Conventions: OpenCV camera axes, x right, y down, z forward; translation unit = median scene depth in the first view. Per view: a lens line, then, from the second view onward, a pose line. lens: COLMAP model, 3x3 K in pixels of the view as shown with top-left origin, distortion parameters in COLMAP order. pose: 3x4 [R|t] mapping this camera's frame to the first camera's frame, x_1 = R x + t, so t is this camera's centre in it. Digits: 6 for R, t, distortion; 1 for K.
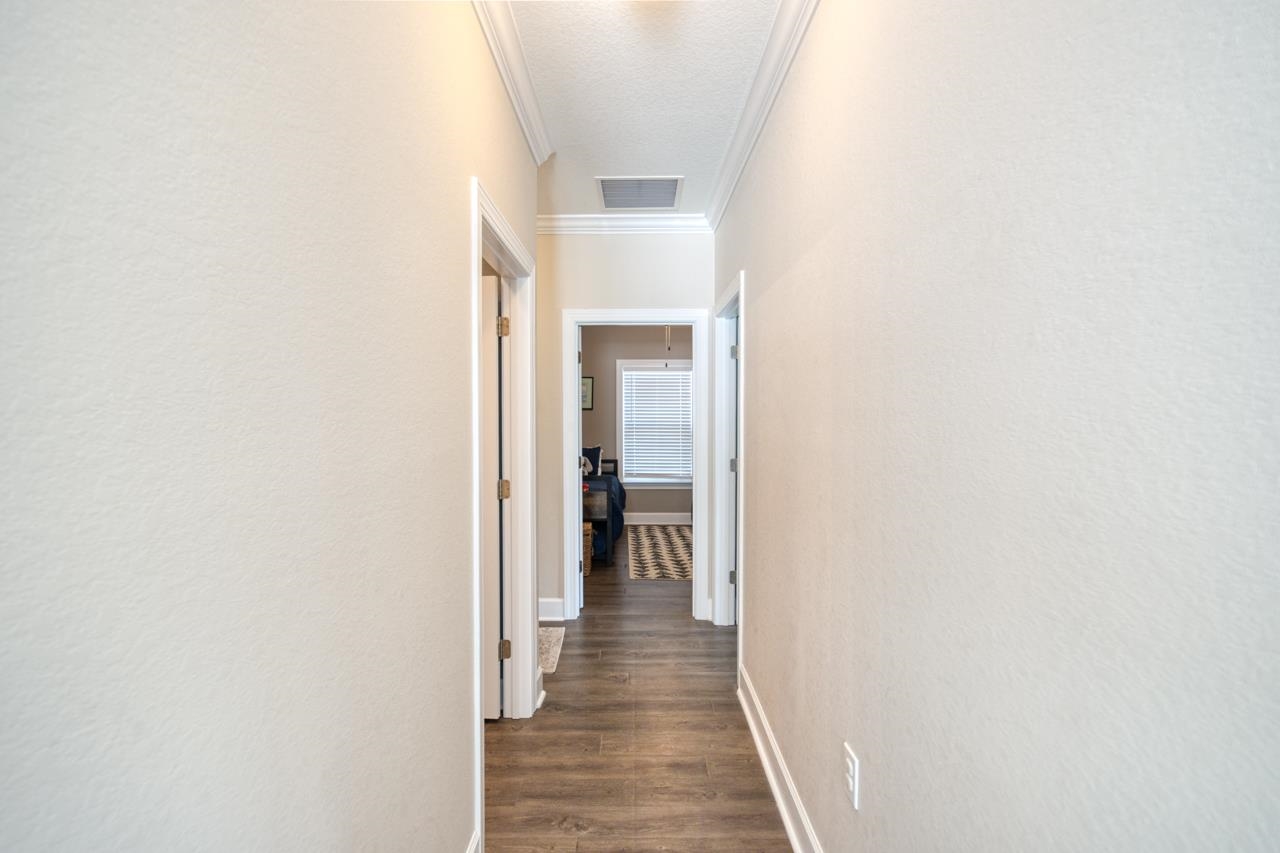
lens RADIAL K [[562.3, 0, 640.0], [0, 562.3, 426.5], [0, 0, 1]] dist [-0.000784, -0.000136]
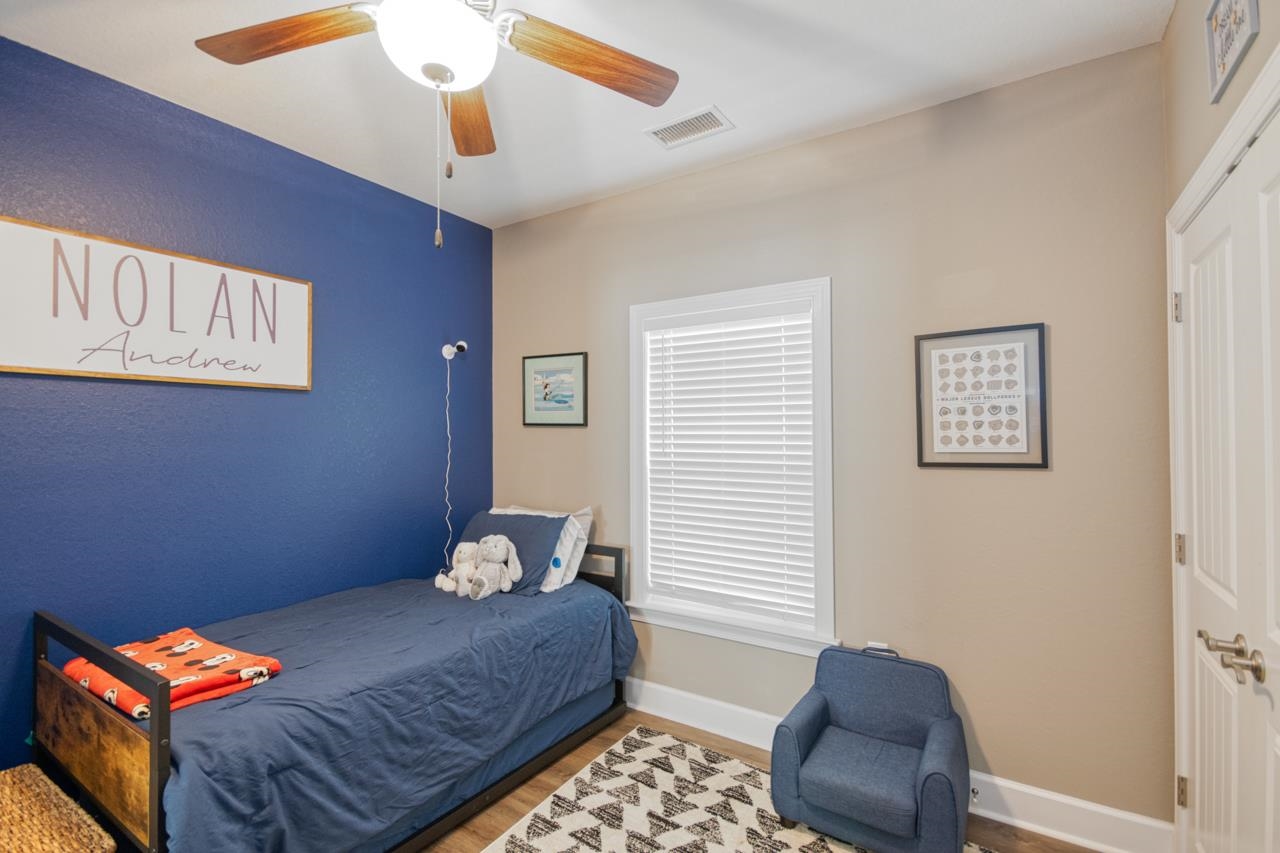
lens RADIAL K [[569.4, 0, 646.4], [0, 569.4, 424.7], [0, 0, 1]] dist [0.001489, 0.000376]
pose [[0.839823, -0.011299, -0.542742, 0.197702], [-0.008209, 0.999405, -0.033509, -0.016842], [0.542798, 0.032597, 0.839230, 0.659231]]
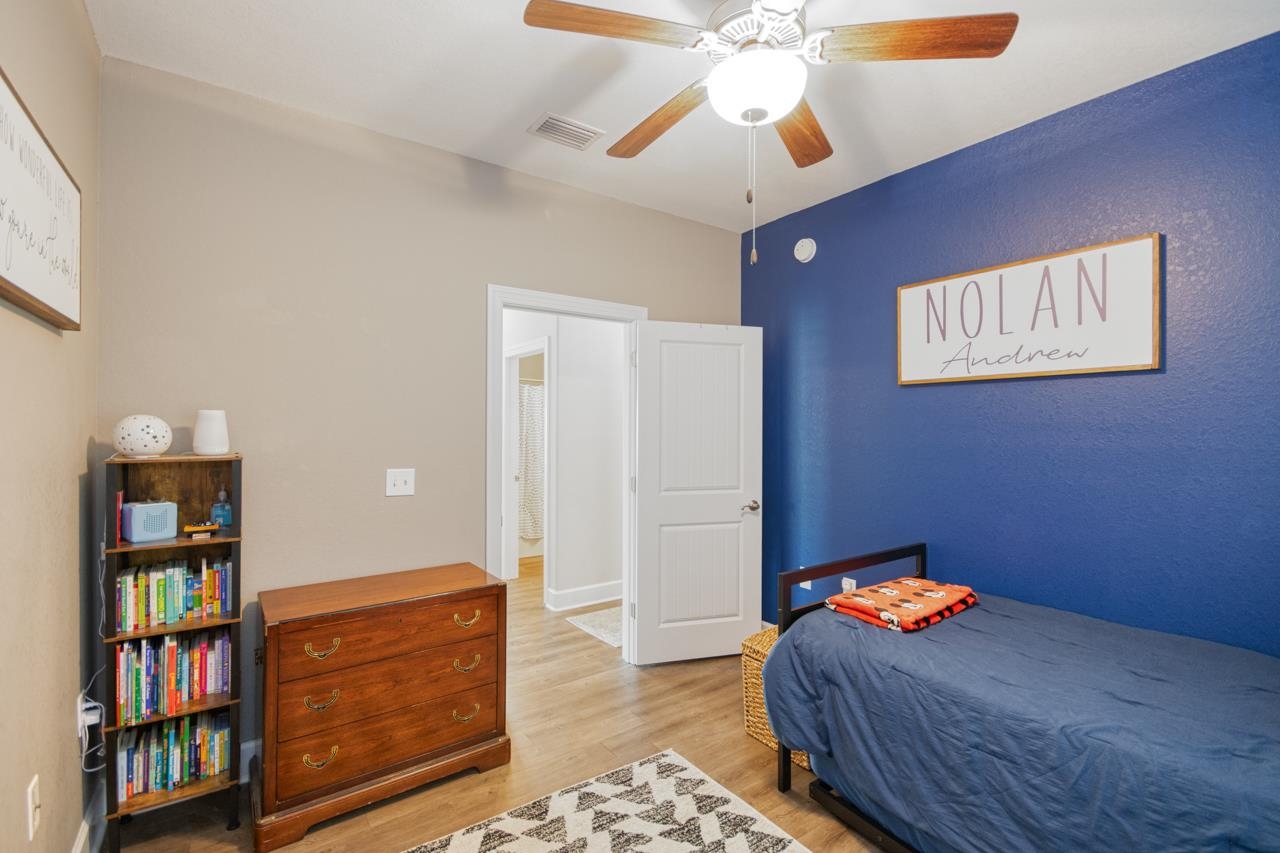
lens RADIAL K [[562.3, 0, 640.0], [0, 562.3, 426.5], [0, 0, 1]] dist [-0.000784, -0.000136]
pose [[-0.823892, 0.000715, -0.566746, 0.198286], [-0.009393, 0.999845, 0.014917, -0.021454], [0.566669, 0.017613, -0.823757, 0.935726]]
